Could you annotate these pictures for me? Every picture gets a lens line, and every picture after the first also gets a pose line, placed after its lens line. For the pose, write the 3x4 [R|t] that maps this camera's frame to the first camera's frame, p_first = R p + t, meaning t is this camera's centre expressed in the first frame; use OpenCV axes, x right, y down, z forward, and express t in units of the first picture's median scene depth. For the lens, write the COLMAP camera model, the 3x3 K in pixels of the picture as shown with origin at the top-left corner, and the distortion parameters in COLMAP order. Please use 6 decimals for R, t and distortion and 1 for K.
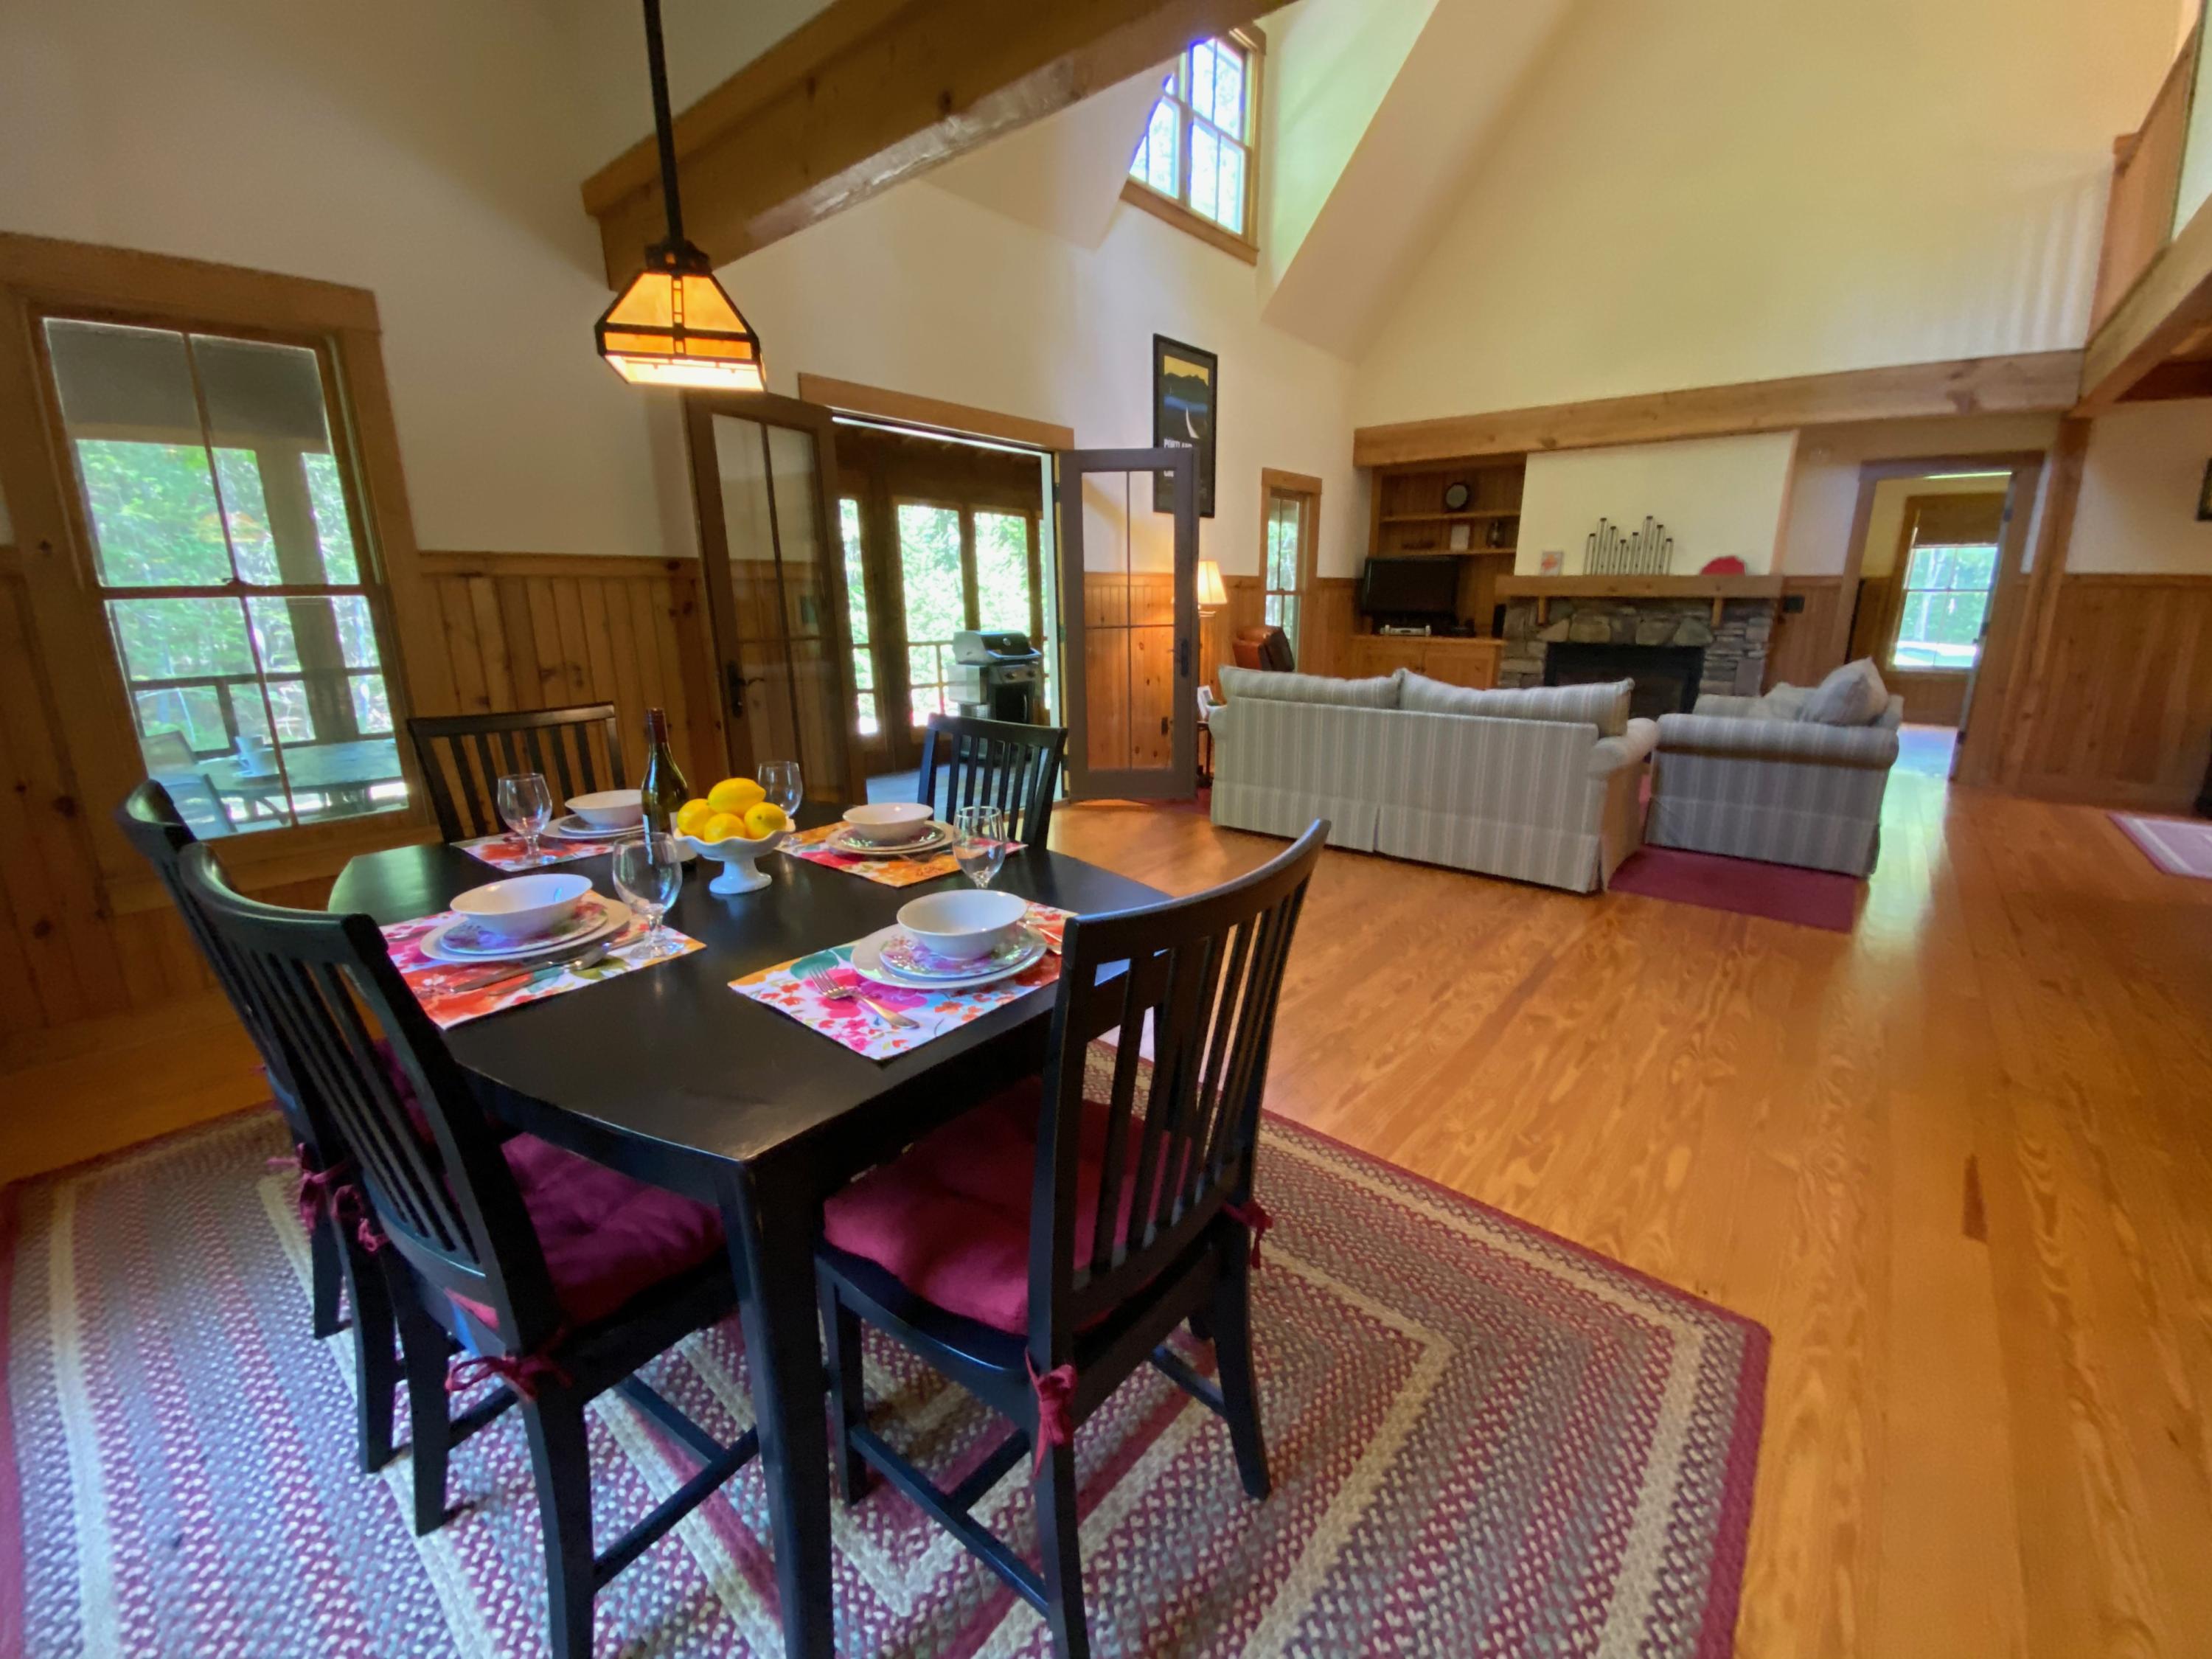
lens RADIAL K [[894.8, 0, 1096.9], [0, 894.8, 820.5], [0, 0, 1]] dist [0.003283, -0.000421]
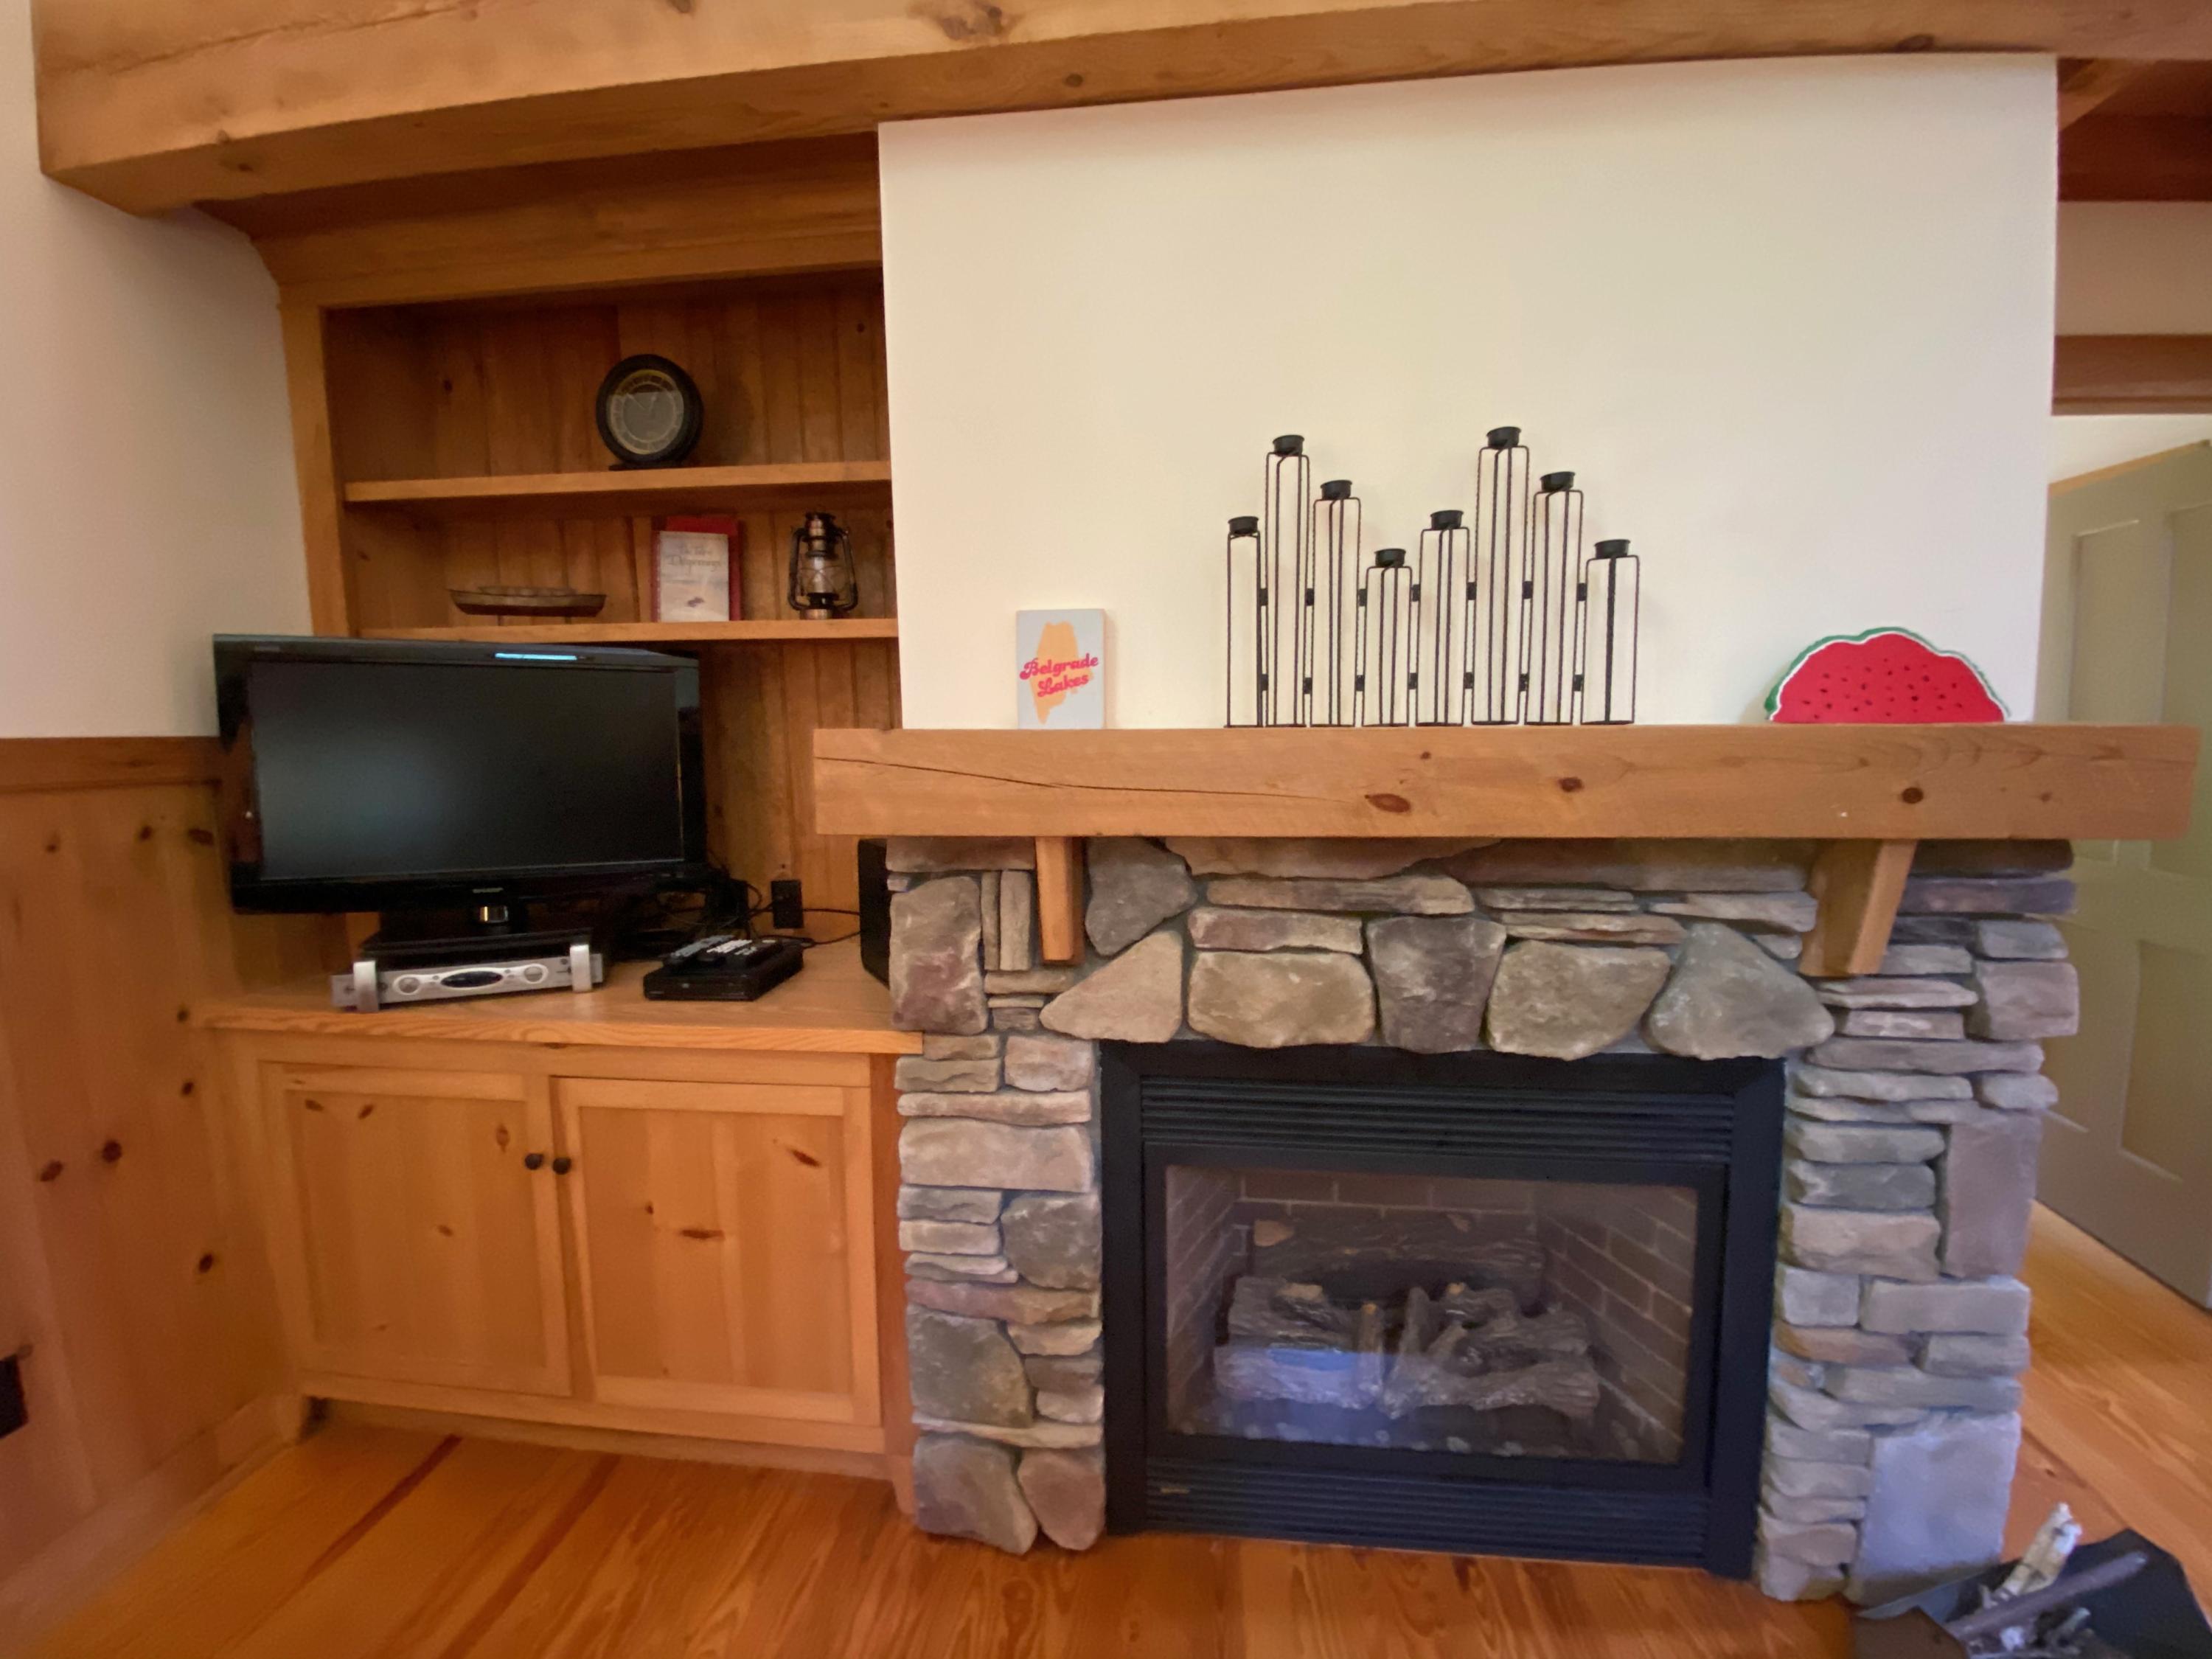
lens RADIAL K [[894.8, 0, 1105.7], [0, 894.8, 826.1], [0, 0, 1]] dist [0.003283, -0.000421]
pose [[0.822301, -0.063704, 0.565476, 0.401829], [0.151606, 0.982324, -0.109798, -0.230620], [-0.548486, 0.176017, 0.817423, 0.843144]]
